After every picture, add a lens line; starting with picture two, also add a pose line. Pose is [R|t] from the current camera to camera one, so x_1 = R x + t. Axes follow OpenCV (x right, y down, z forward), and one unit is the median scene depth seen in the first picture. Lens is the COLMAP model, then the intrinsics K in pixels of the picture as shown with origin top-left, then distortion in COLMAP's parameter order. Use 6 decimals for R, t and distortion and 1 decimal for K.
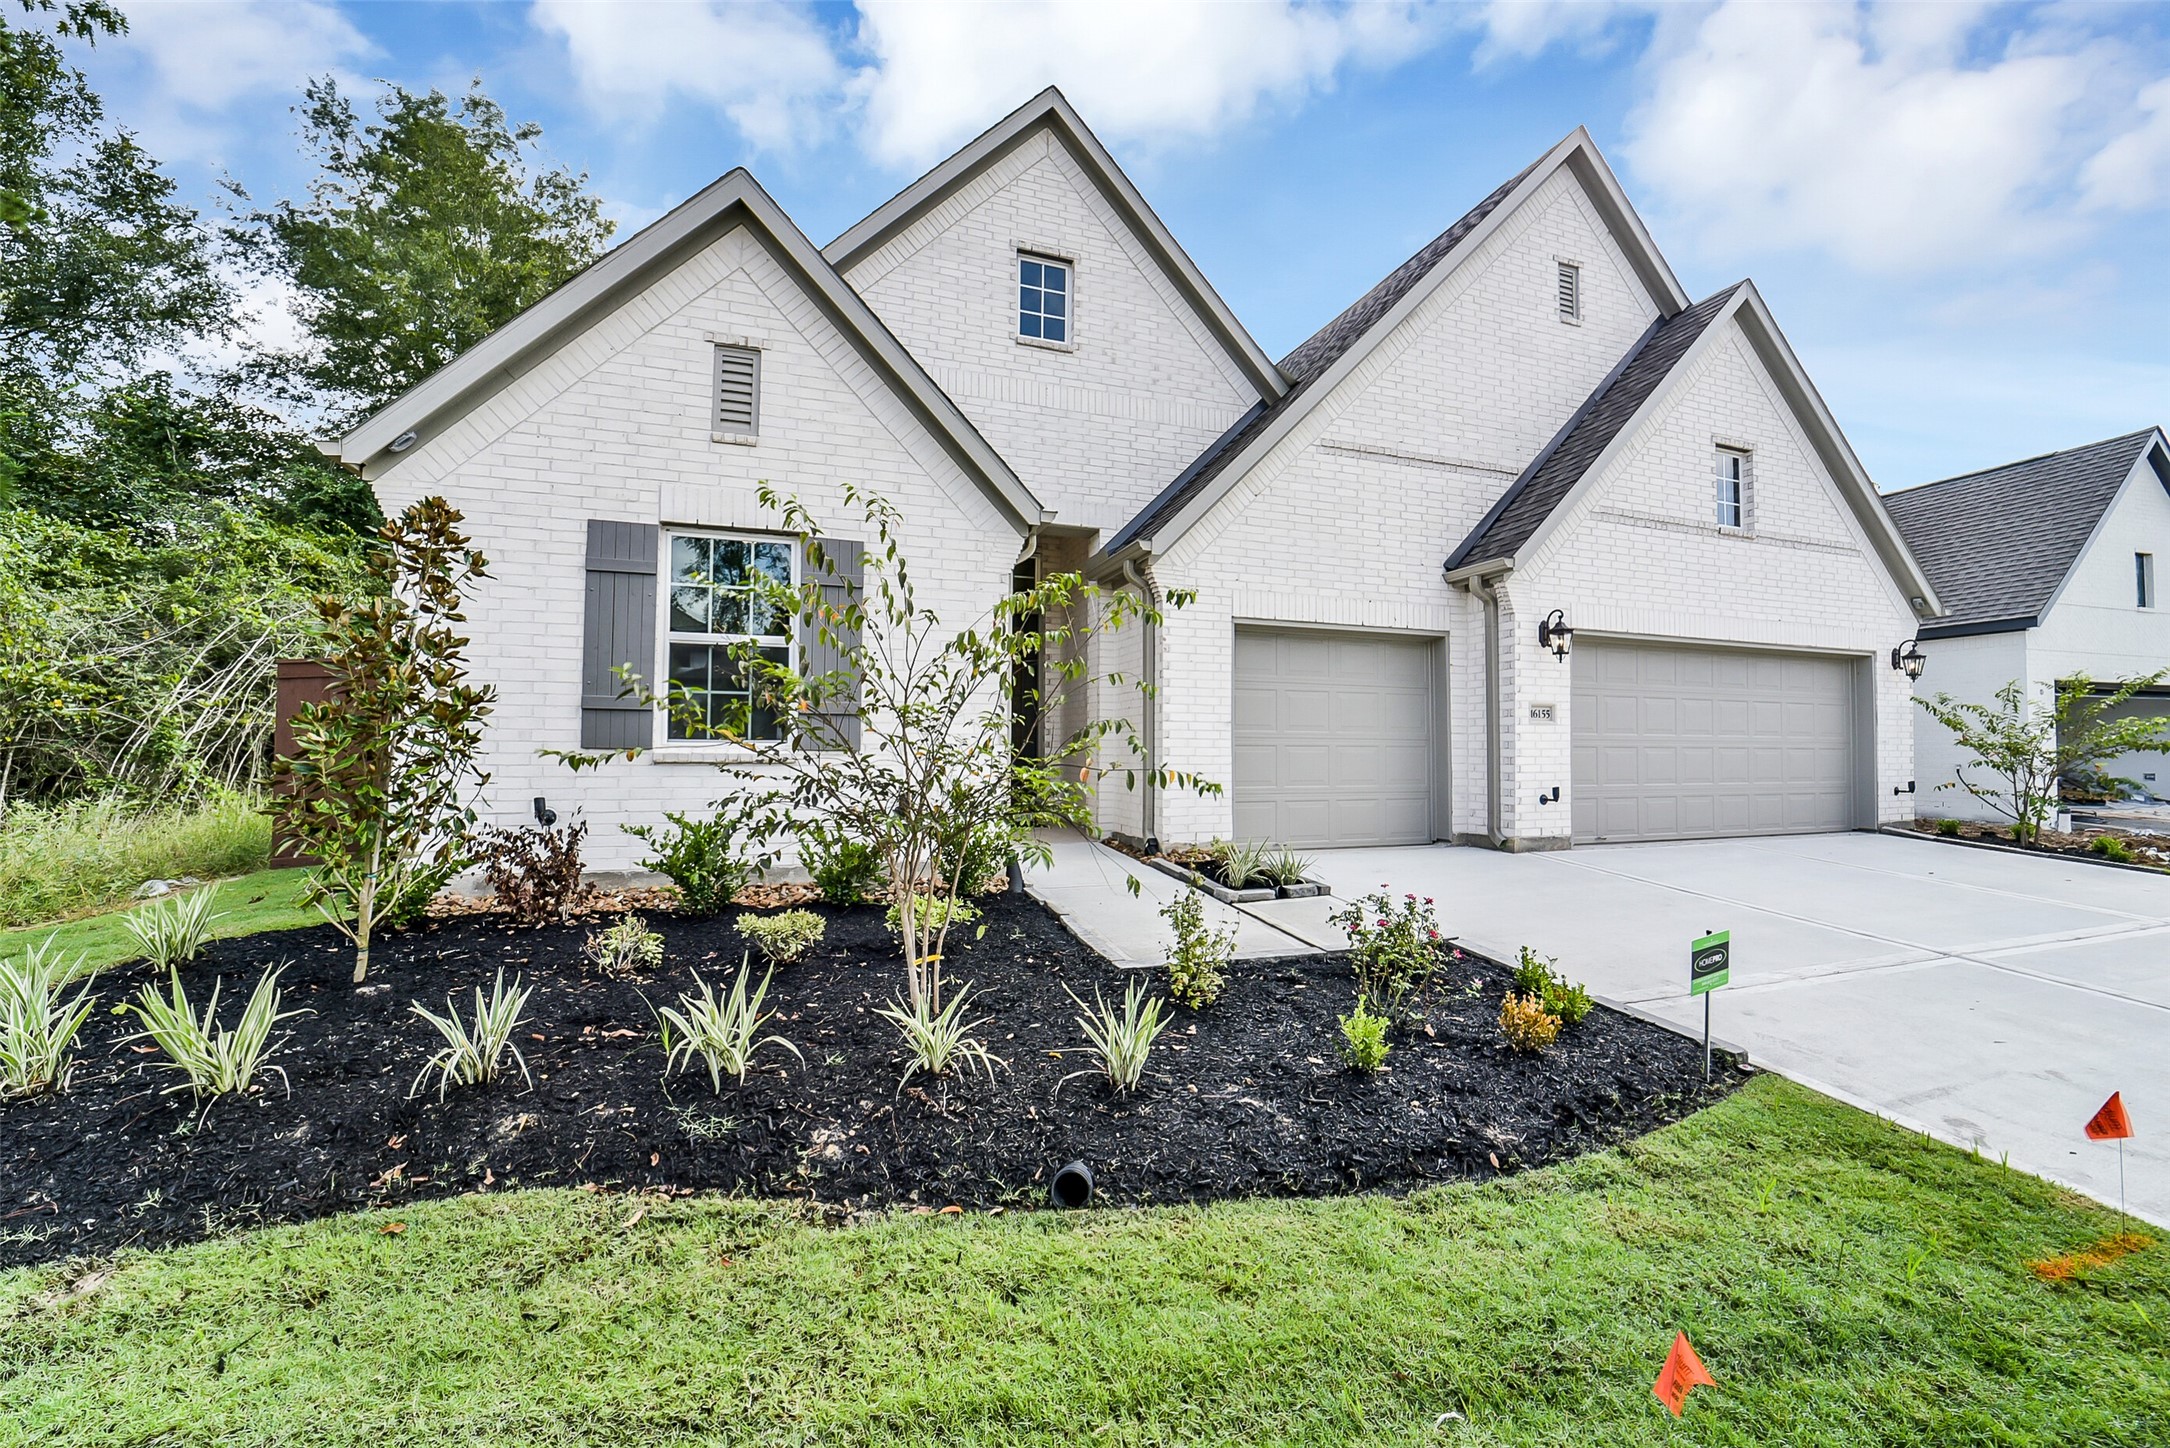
lens RADIAL K [[846.7, 0, 1095.2], [0, 846.7, 739.6], [0, 0, 1]] dist [-0.025700, 0.002418]
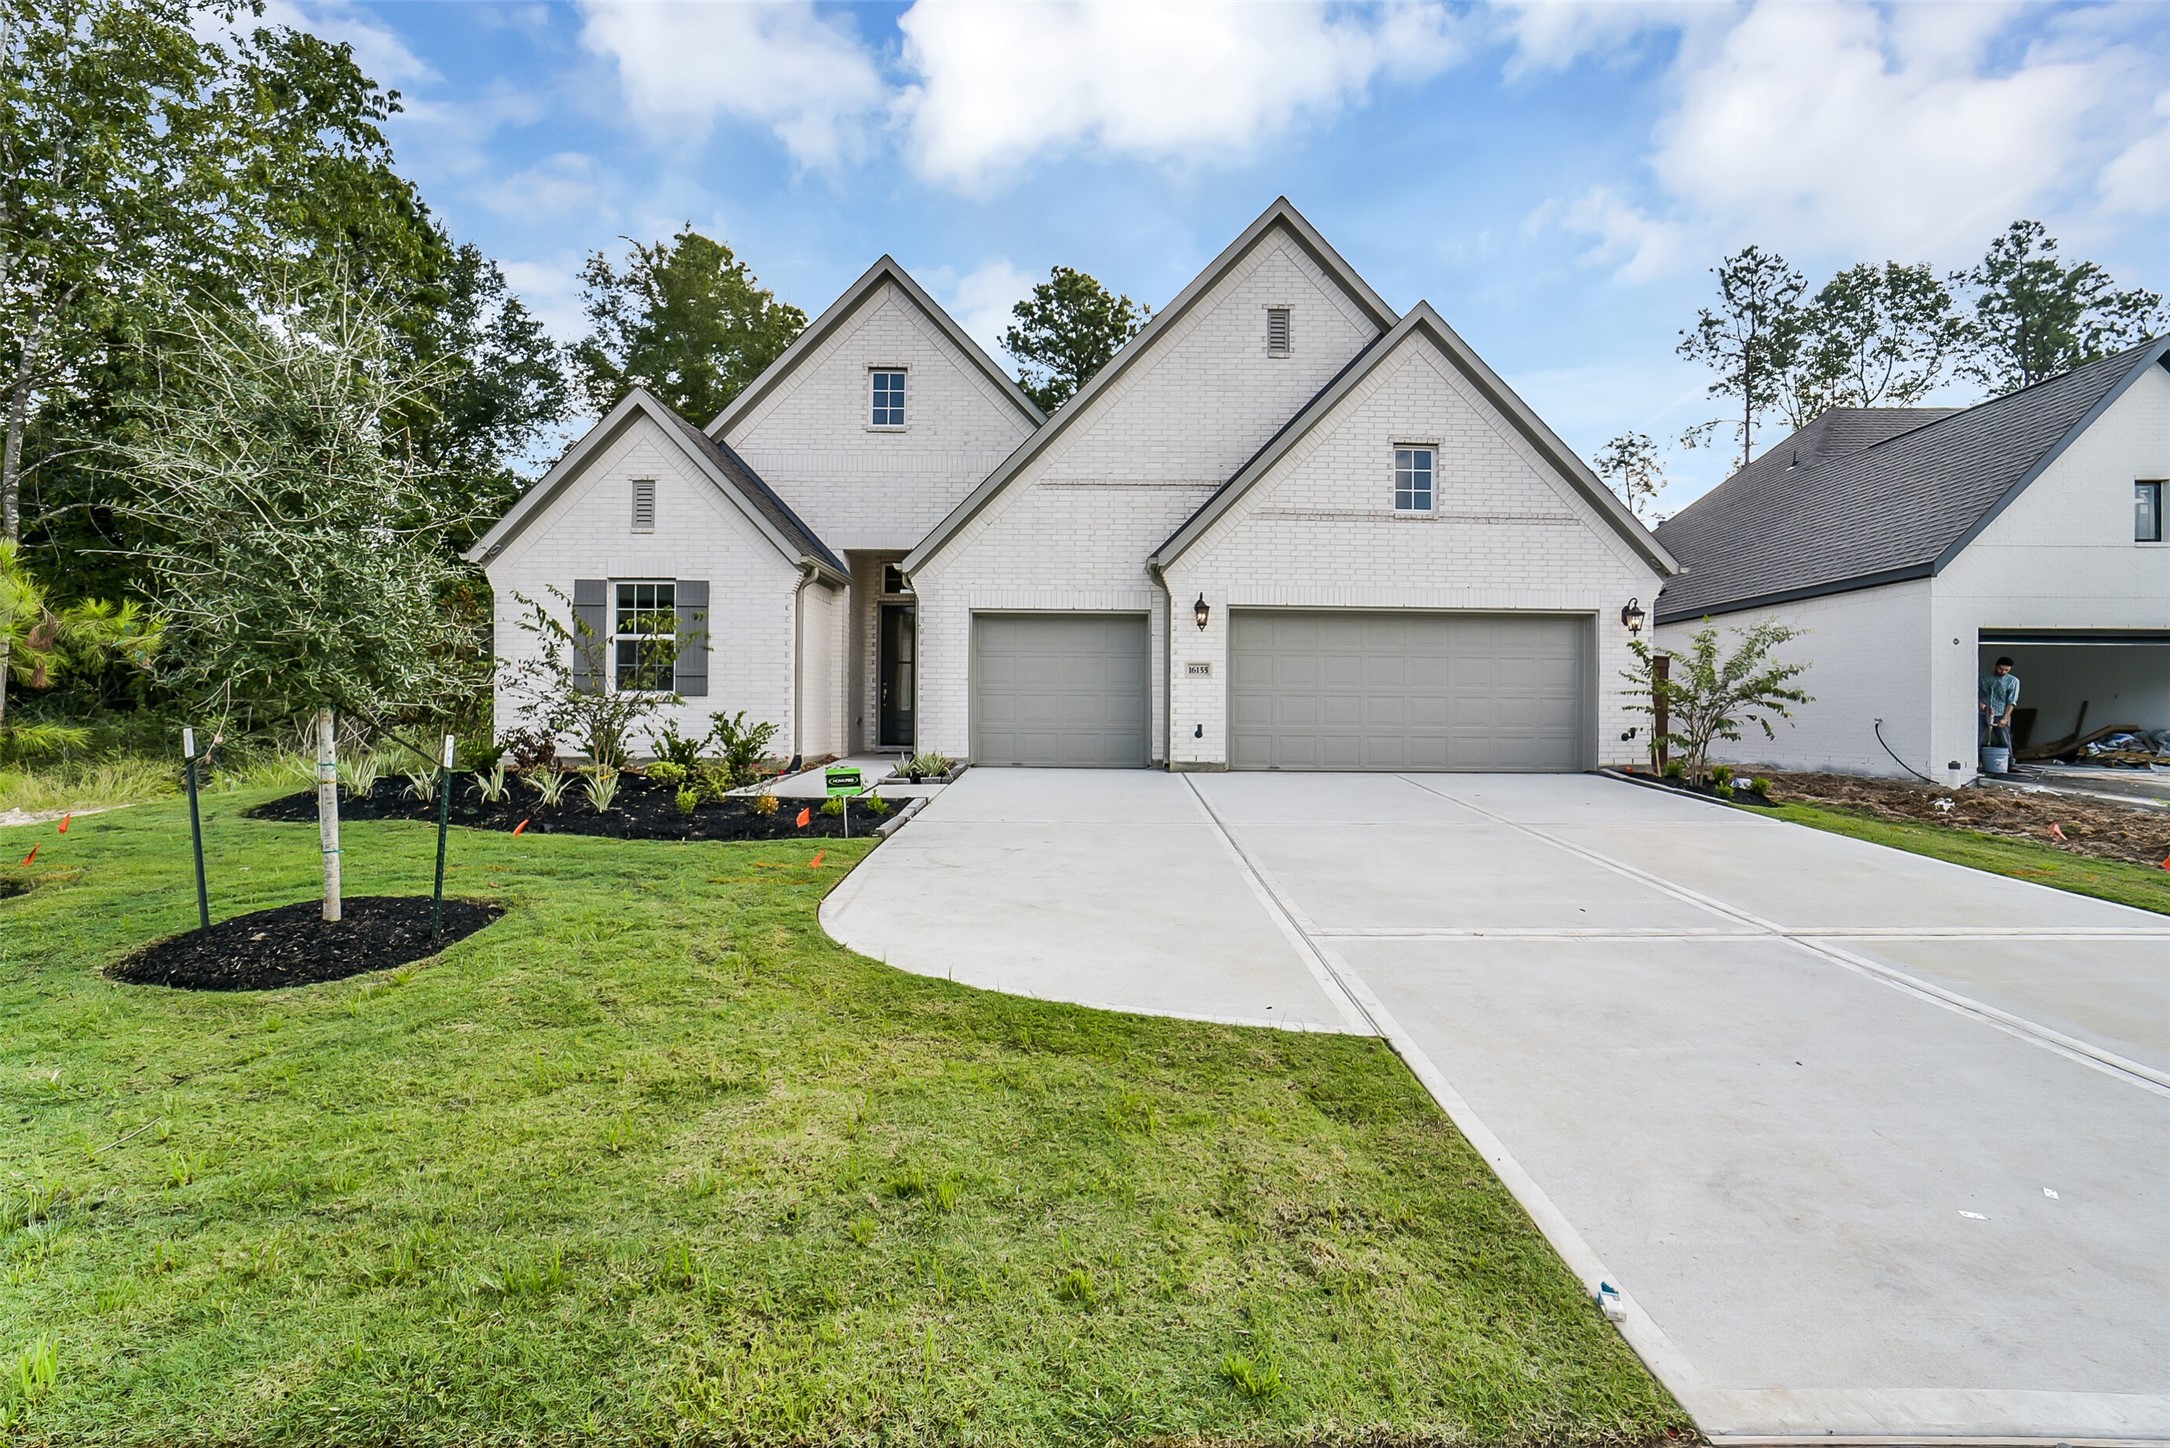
lens RADIAL K [[846.7, 0, 1086.8], [0, 846.7, 703.9], [0, 0, 1]] dist [-0.025700, 0.002418]
pose [[0.944659, 0.004773, -0.328019, 0.777332], [0.000070, 0.999891, 0.014752, 0.002763], [0.328054, -0.013959, 0.944556, -0.320095]]
